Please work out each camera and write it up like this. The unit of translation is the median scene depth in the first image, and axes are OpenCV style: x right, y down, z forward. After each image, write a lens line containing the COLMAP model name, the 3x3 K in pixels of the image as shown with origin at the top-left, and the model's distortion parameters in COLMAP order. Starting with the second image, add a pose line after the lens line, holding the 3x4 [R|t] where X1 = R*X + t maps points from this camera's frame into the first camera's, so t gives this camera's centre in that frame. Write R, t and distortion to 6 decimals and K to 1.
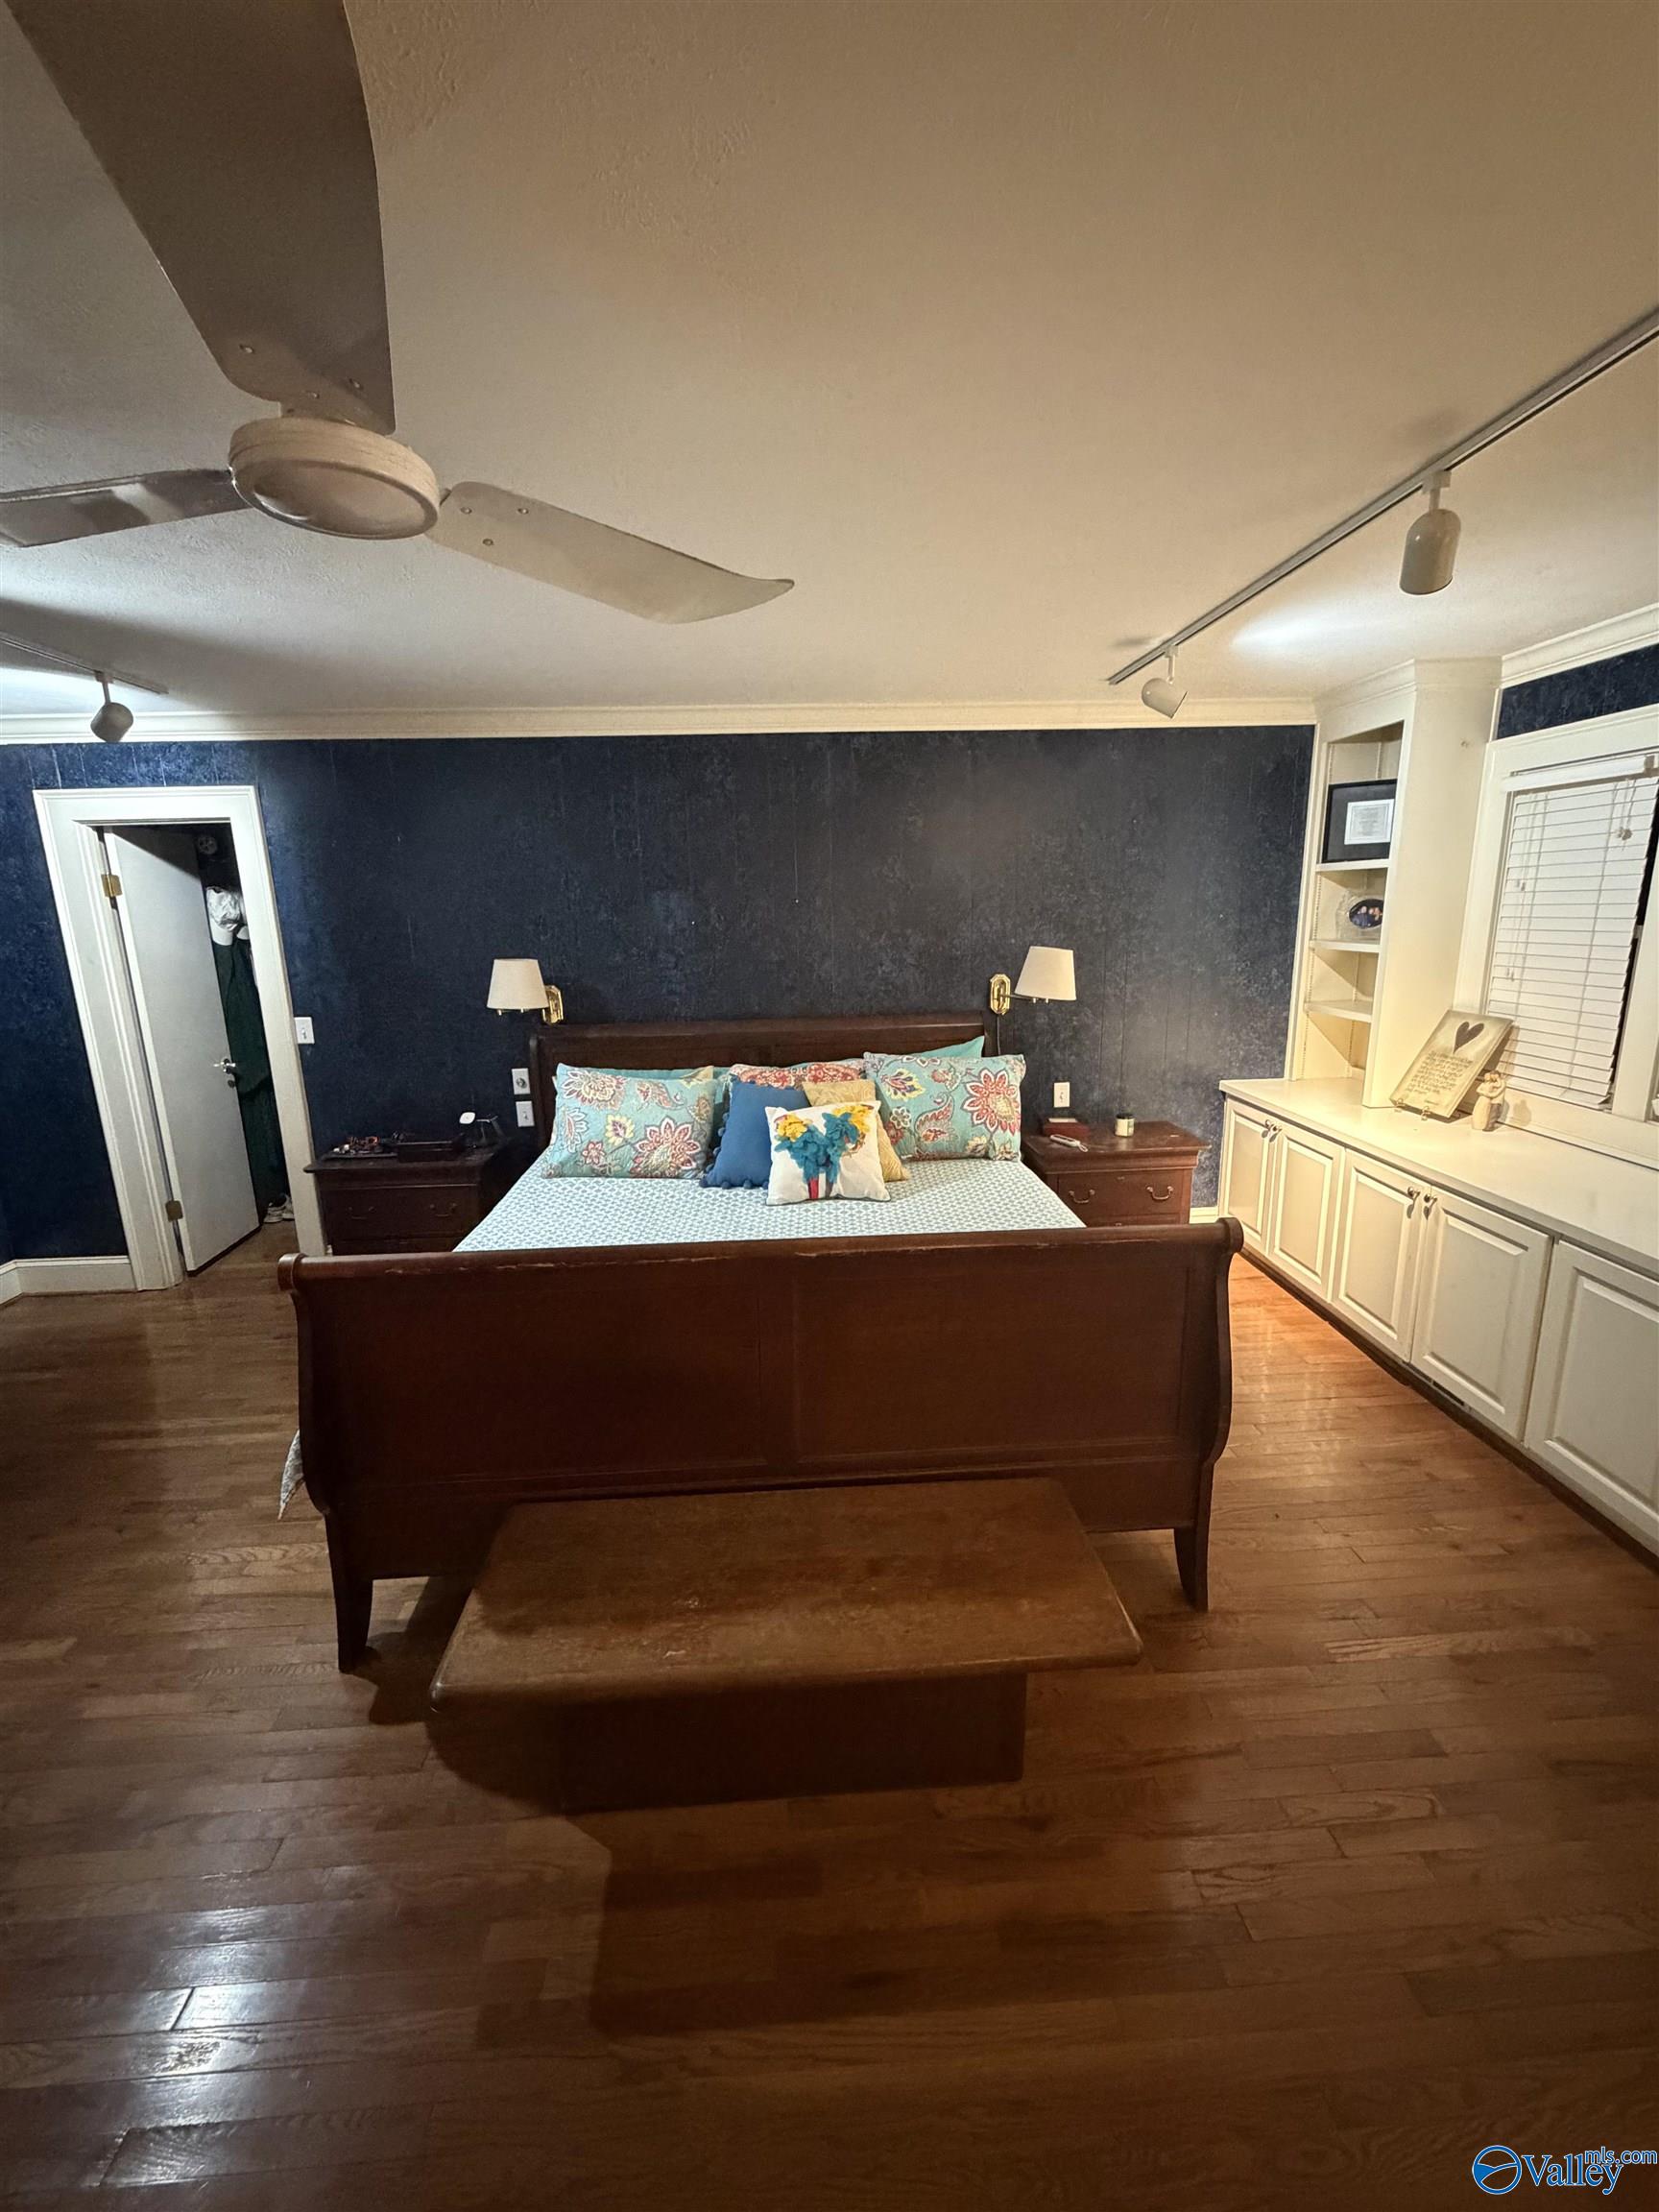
lens RADIAL K [[906.0, 0, 829.5], [0, 906.0, 1106.0], [0, 0, 1]] dist [0.002659, -0.000067]
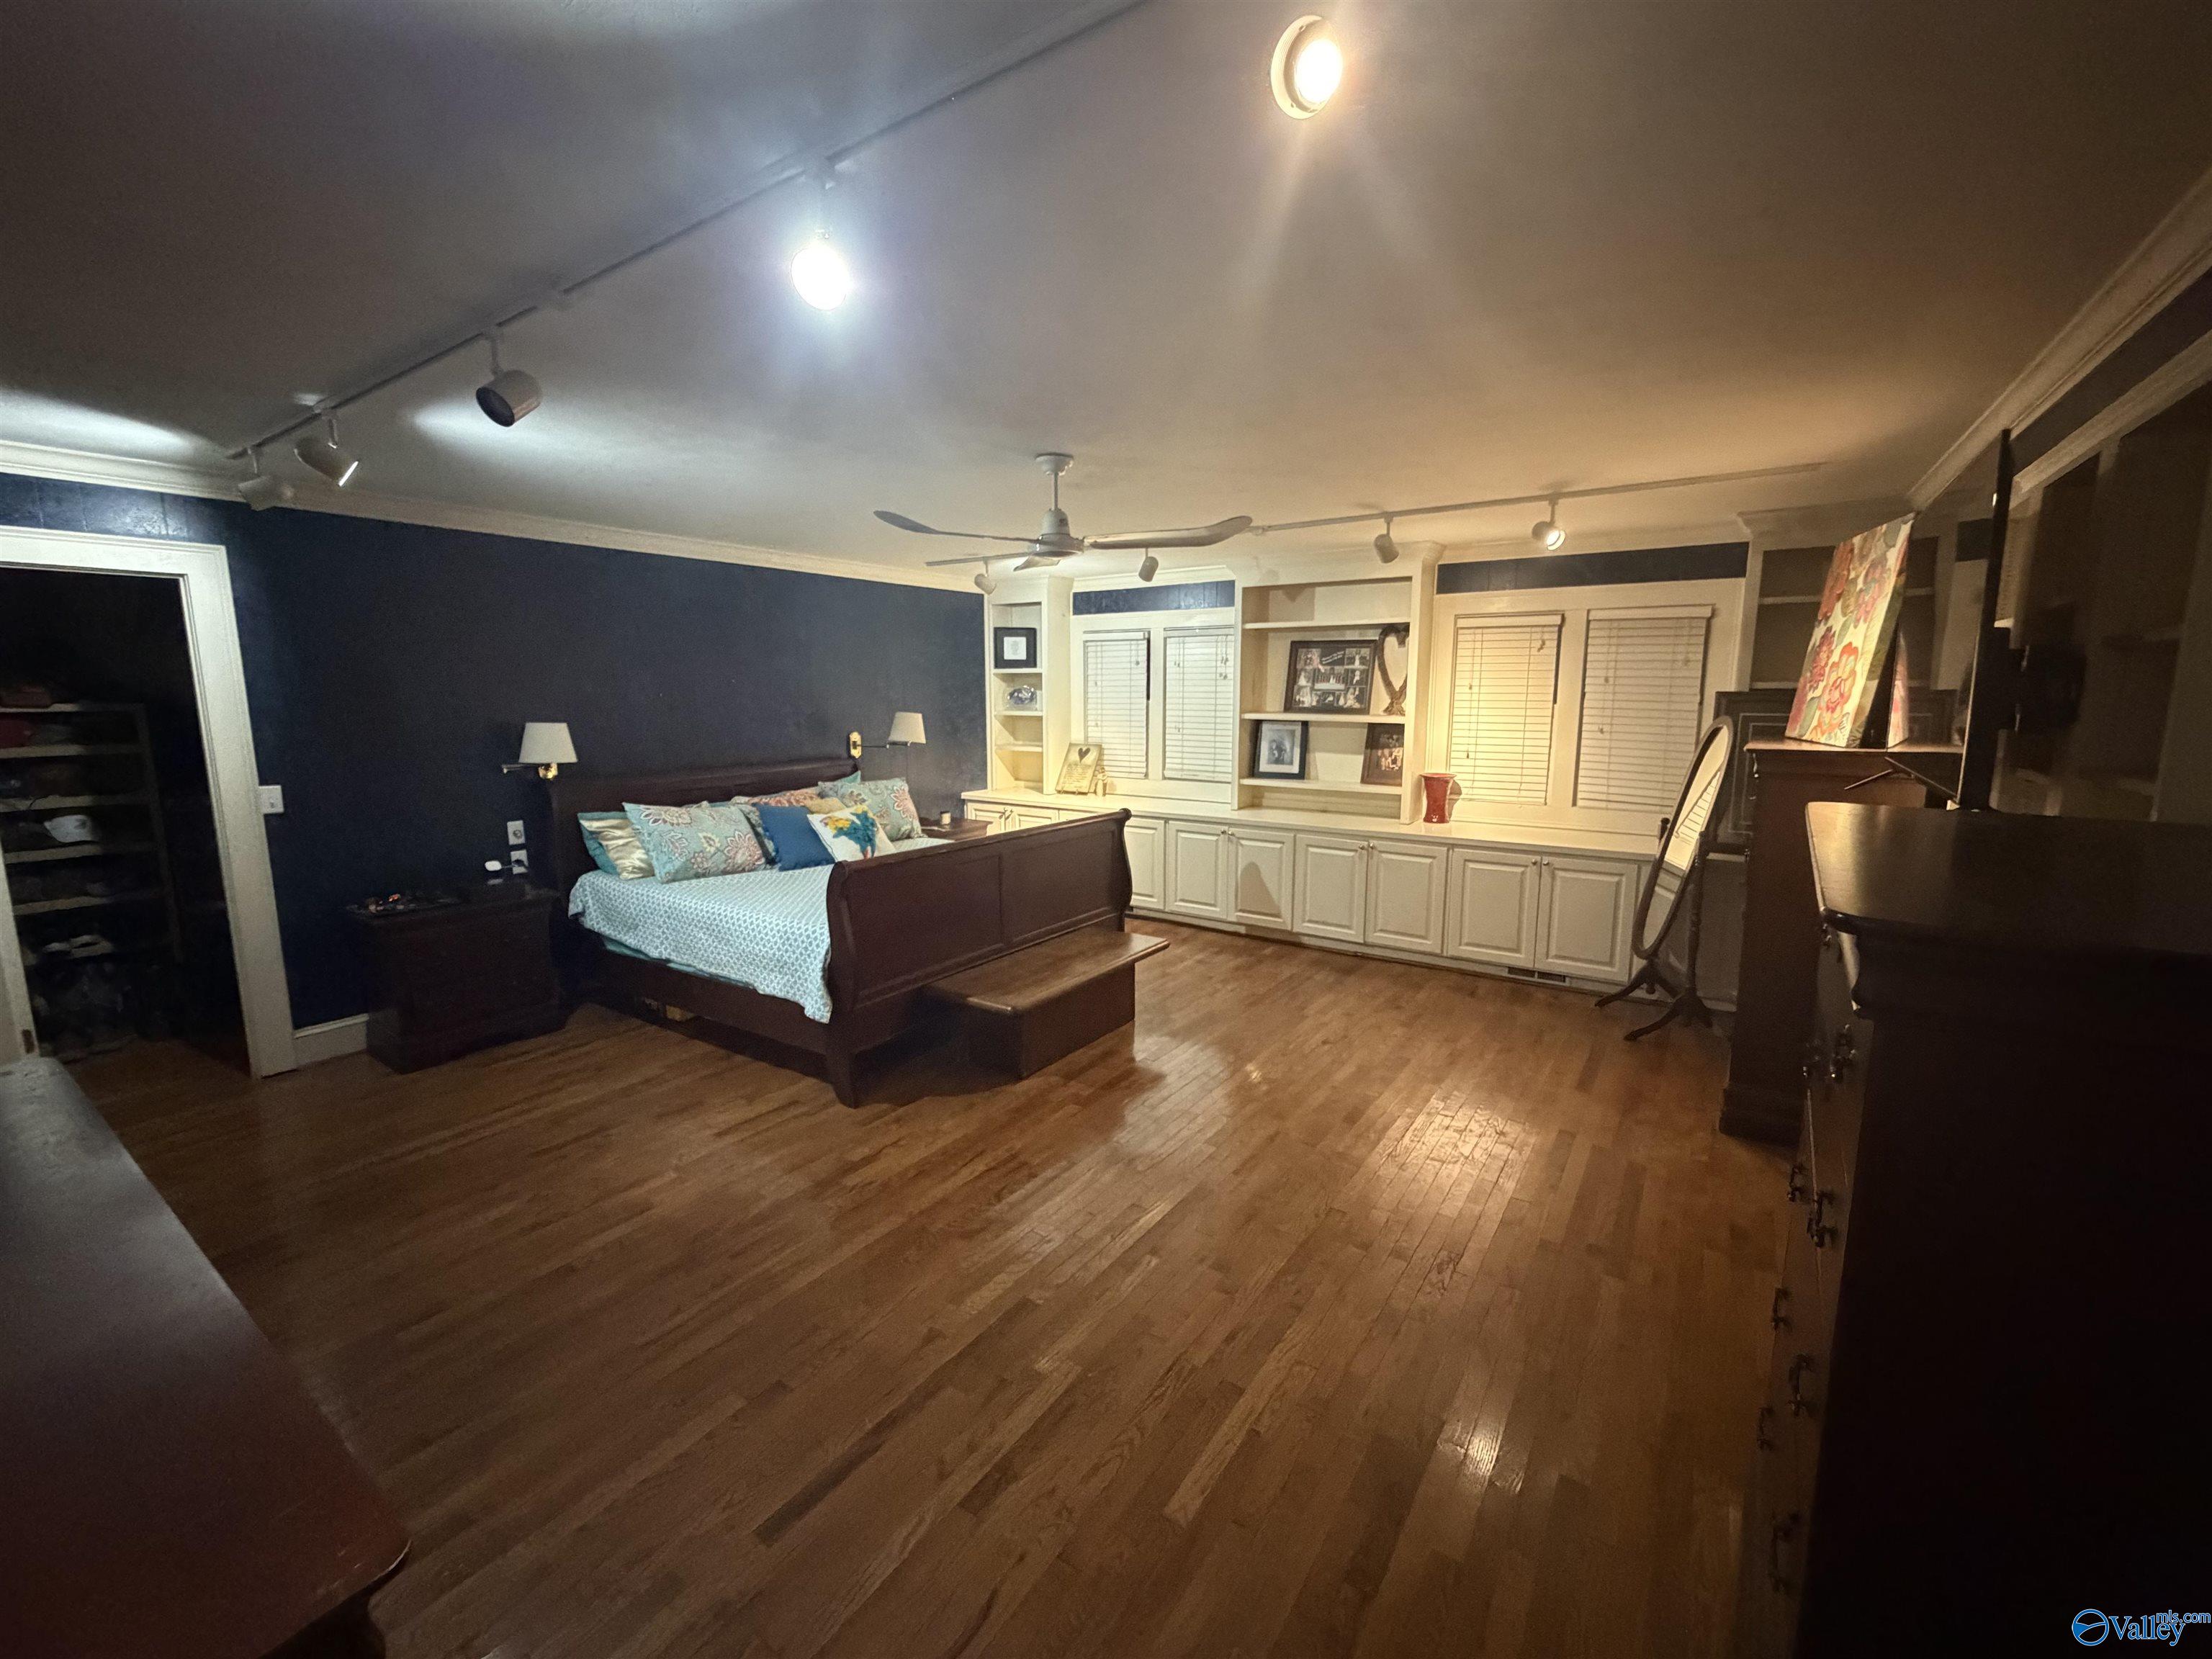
lens RADIAL K [[906.0, 0, 1106.0], [0, 906.0, 829.5], [0, 0, 1]] dist [0.002659, -0.000067]
pose [[0.611400, -0.099631, 0.785025, -0.904091], [0.160087, 0.987103, 0.000597, 0.099248], [-0.774959, 0.125307, 0.619464, -0.299670]]
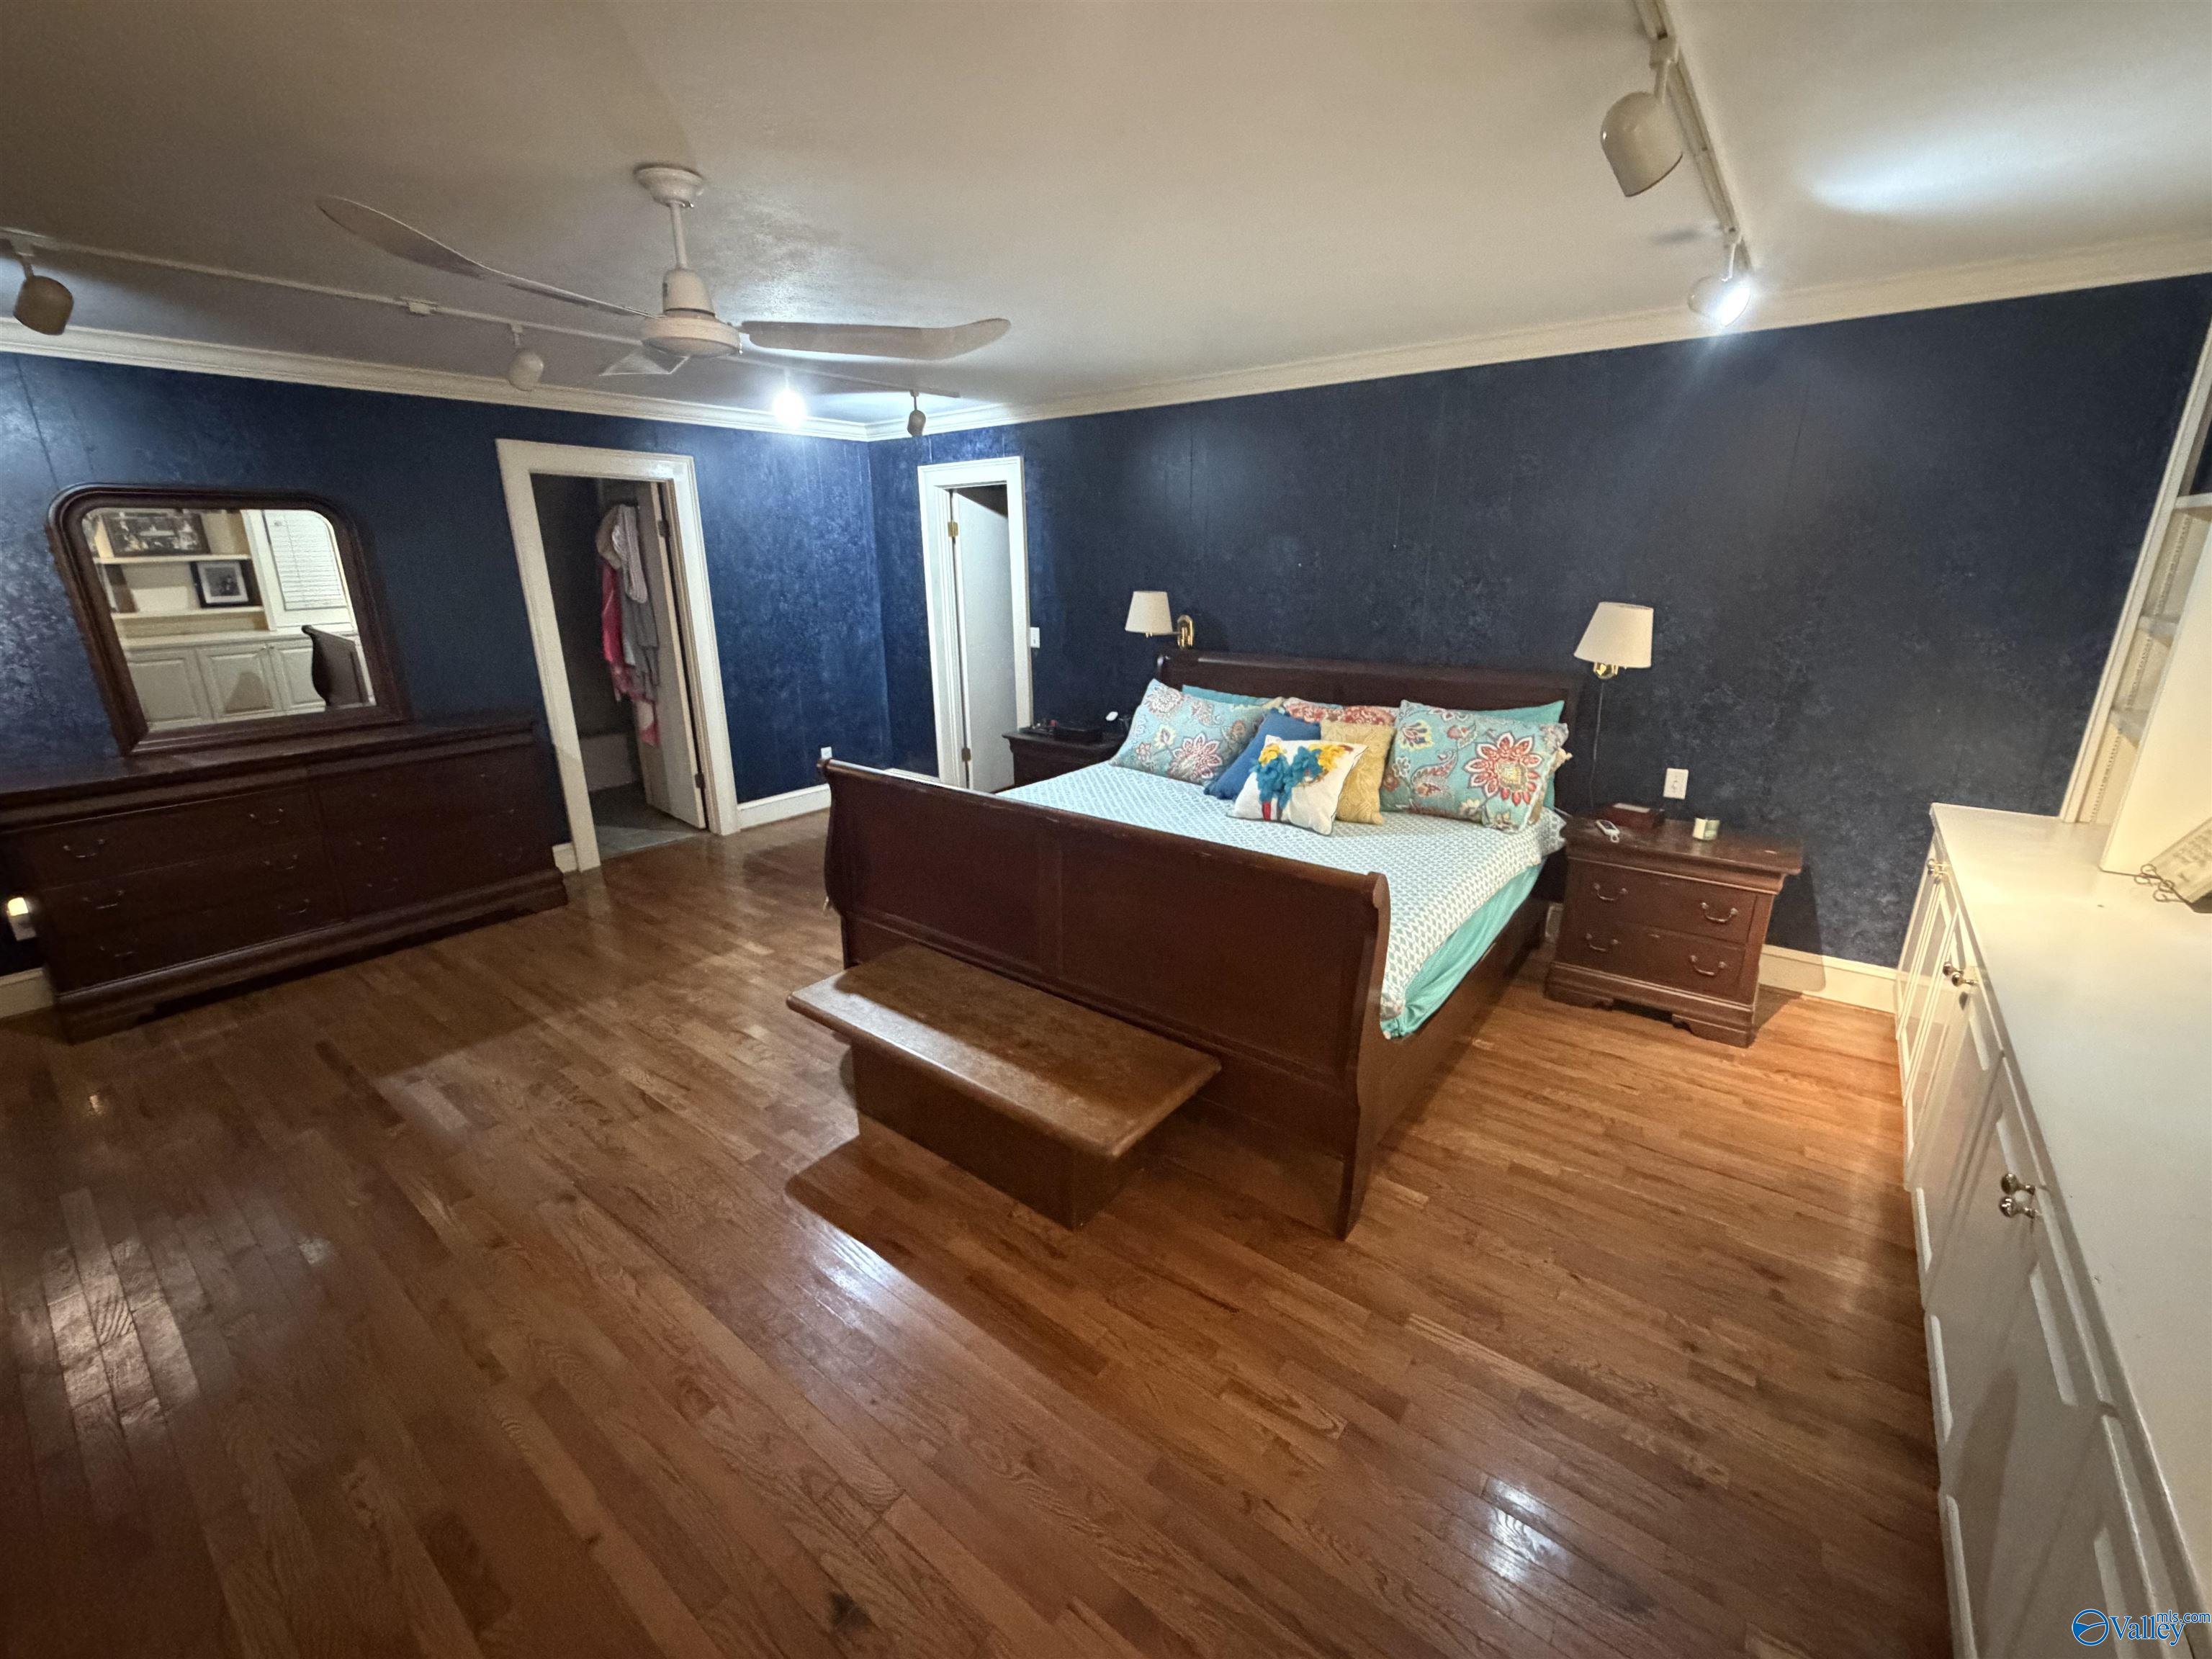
lens RADIAL K [[906.0, 0, 1106.0], [0, 906.0, 829.5], [0, 0, 1]] dist [0.002659, -0.000067]
pose [[0.753879, 0.208445, -0.623070, 0.476415], [-0.151267, 0.977928, 0.144136, -0.014843], [0.639362, -0.014412, 0.768770, 0.010266]]
